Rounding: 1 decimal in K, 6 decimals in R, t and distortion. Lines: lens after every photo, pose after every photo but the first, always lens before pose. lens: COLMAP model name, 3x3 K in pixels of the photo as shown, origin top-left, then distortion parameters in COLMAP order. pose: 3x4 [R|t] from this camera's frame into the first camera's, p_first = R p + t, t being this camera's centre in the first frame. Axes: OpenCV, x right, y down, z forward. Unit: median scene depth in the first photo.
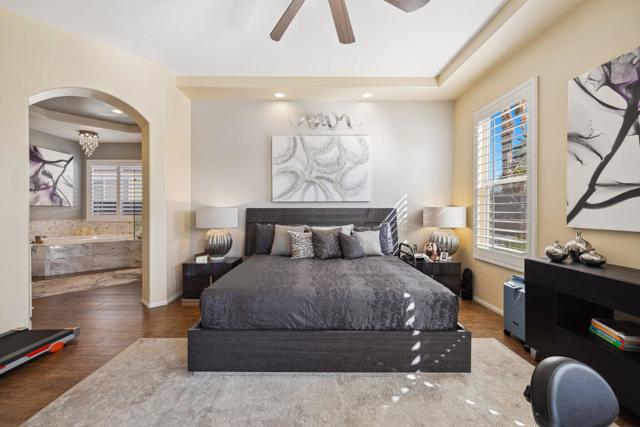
lens RADIAL K [[269.2, 0, 314.1], [0, 269.2, 213.5], [0, 0, 1]] dist [0.000789, -0.000458]
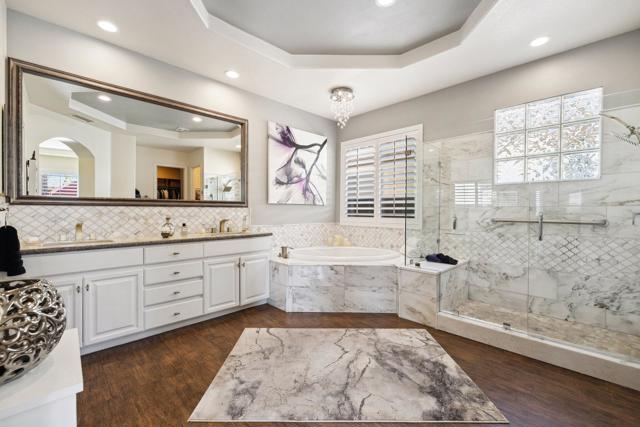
lens RADIAL K [[269.2, 0, 317.8], [0, 269.2, 212.9], [0, 0, 1]] dist [0.000789, -0.000458]
pose [[0.691700, 0.005900, -0.722161, -0.393089], [-0.007860, 0.999969, 0.000641, -0.004939], [0.722142, 0.005233, 0.691725, 0.494086]]
